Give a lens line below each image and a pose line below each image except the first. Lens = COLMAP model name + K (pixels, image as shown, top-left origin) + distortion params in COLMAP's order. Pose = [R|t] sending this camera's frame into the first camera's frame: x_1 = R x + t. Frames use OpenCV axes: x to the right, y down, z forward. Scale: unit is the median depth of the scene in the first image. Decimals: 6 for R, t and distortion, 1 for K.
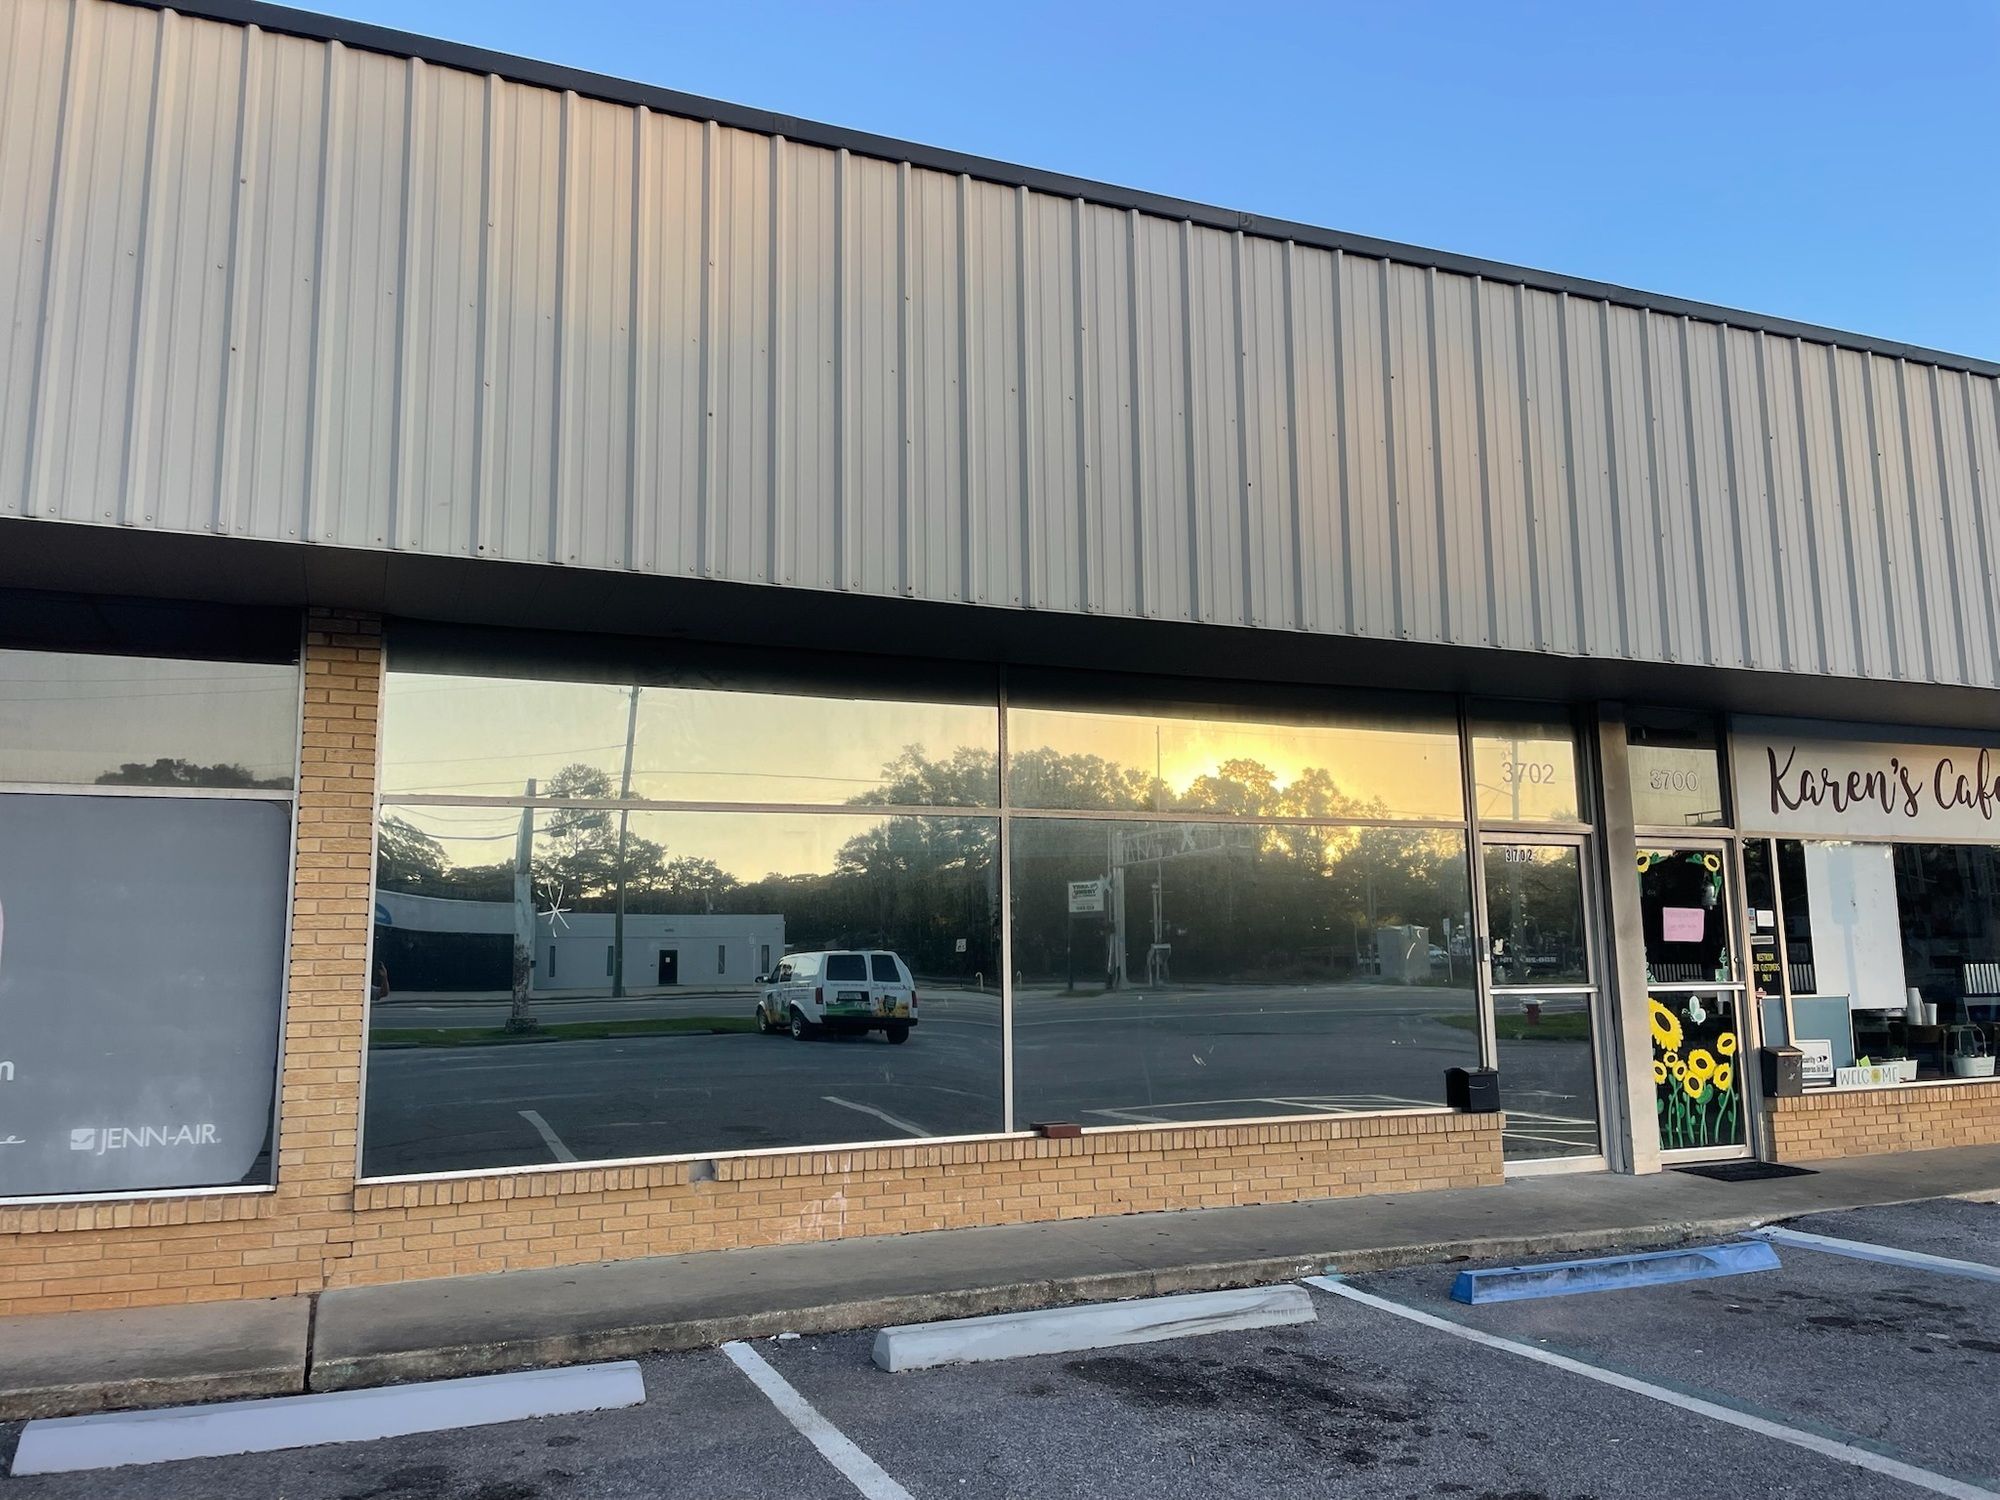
lens RADIAL K [[1525.9, 0, 996.0], [0, 1525.9, 746.0], [0, 0, 1]] dist [0.094831, -0.122019]
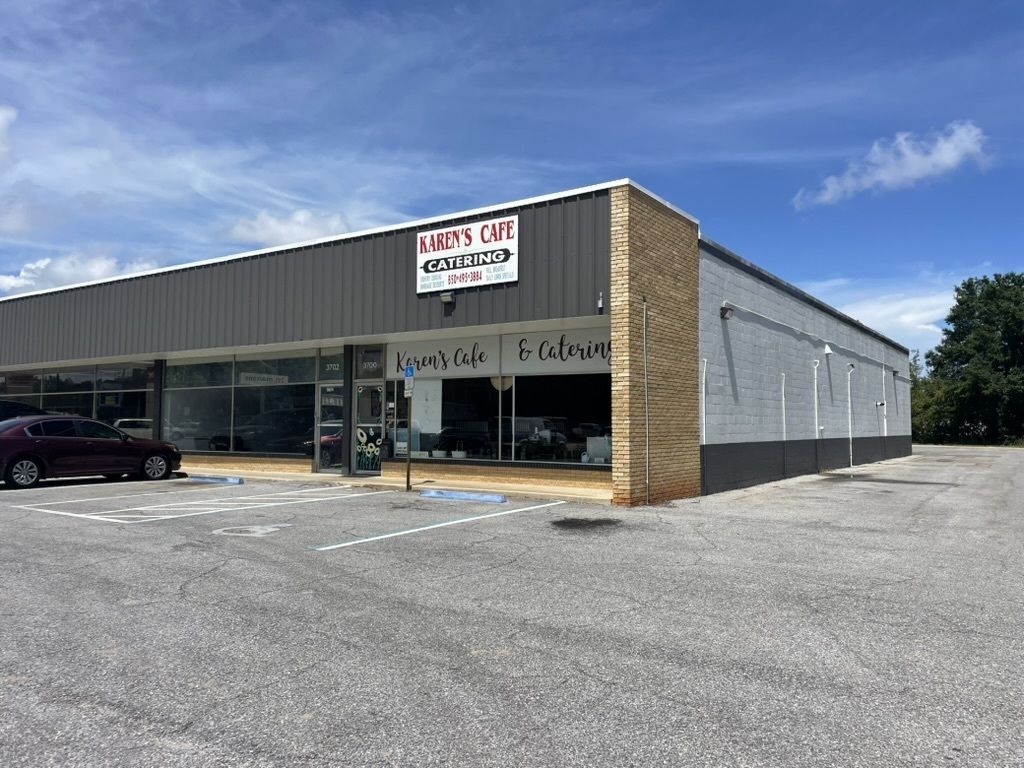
lens RADIAL K [[781.3, 0, 522.2], [0, 781.3, 381.4], [0, 0, 1]] dist [0.094831, -0.122019]
pose [[0.538620, -0.037151, -0.841729, 2.048513], [0.098572, 0.994945, 0.019163, 0.057042], [0.836763, -0.093293, 0.539560, 0.340268]]
